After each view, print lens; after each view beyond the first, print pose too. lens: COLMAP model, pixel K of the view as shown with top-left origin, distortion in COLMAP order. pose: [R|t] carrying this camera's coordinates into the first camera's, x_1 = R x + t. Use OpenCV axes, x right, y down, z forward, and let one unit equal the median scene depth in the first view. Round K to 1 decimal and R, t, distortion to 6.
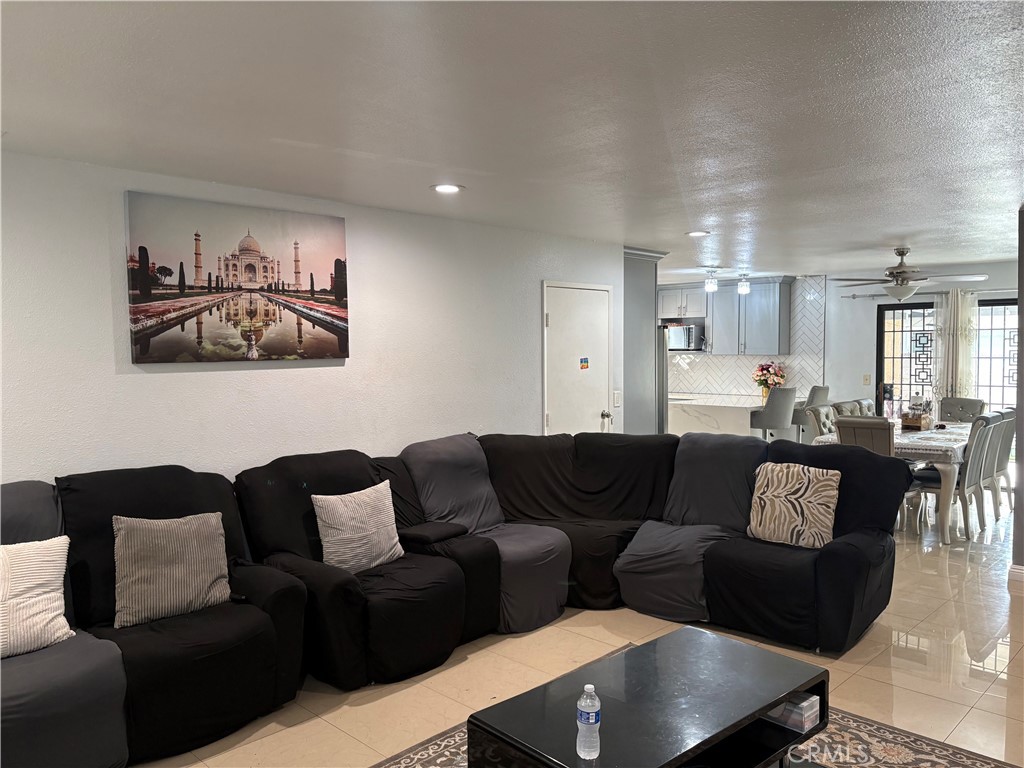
lens RADIAL K [[765.3, 0, 507.3], [0, 765.3, 381.3], [0, 0, 1]] dist [0.007720, -0.004515]
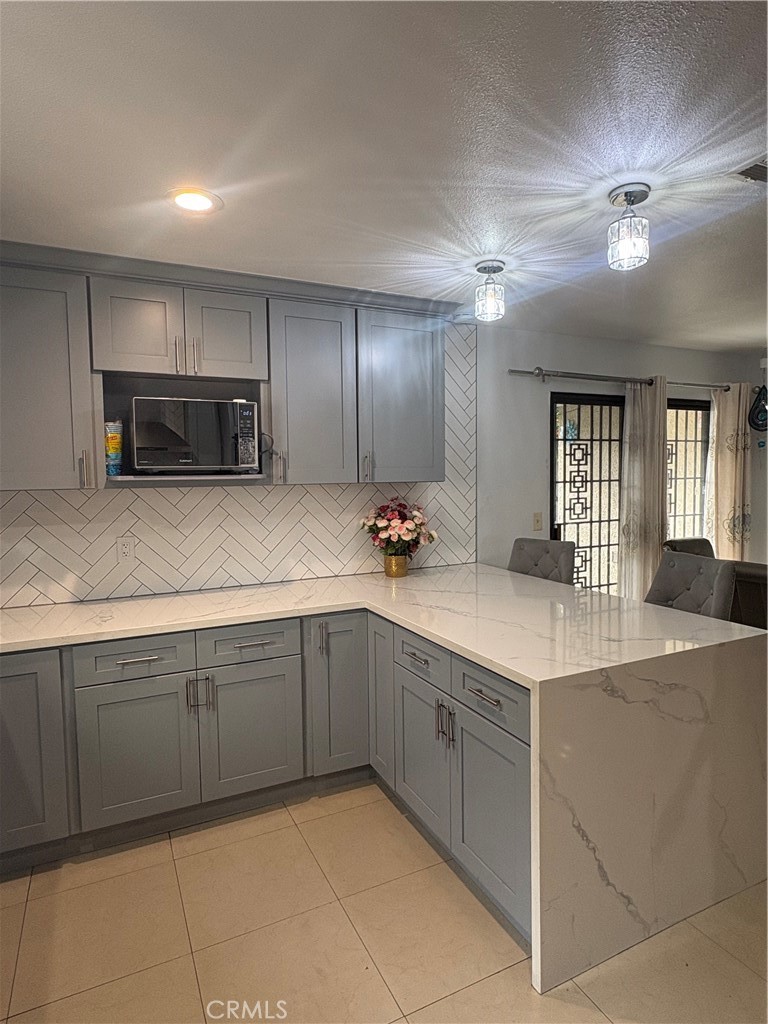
lens RADIAL K [[593.6, 0, 385.9], [0, 593.6, 511.3], [0, 0, 1]] dist [0.003440, -0.000693]
pose [[0.328912, -0.061431, 0.942360, 0.009687], [0.052268, 0.997537, 0.046785, -0.034268], [-0.942913, 0.033867, 0.331313, 0.899644]]
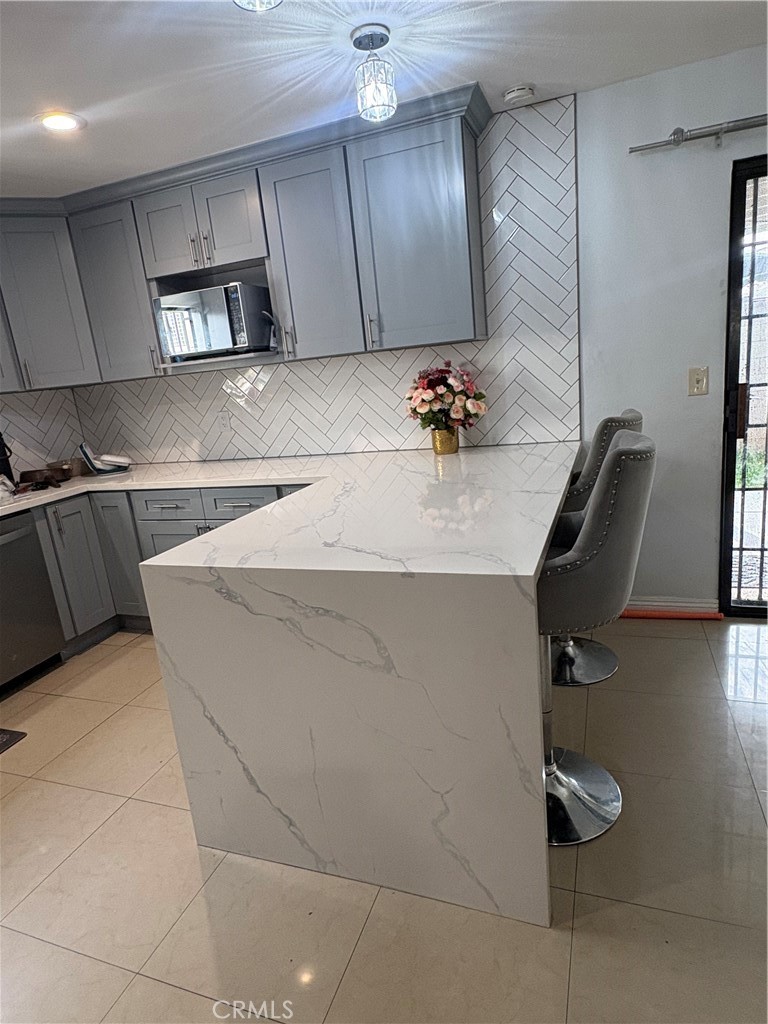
lens RADIAL K [[593.6, 0, 381.2], [0, 593.6, 515.4], [0, 0, 1]] dist [0.003440, -0.000693]
pose [[0.910996, -0.184239, 0.368975, 0.189671], [0.115549, 0.972859, 0.200484, -0.013887], [-0.395897, -0.140006, 0.907559, 0.734362]]
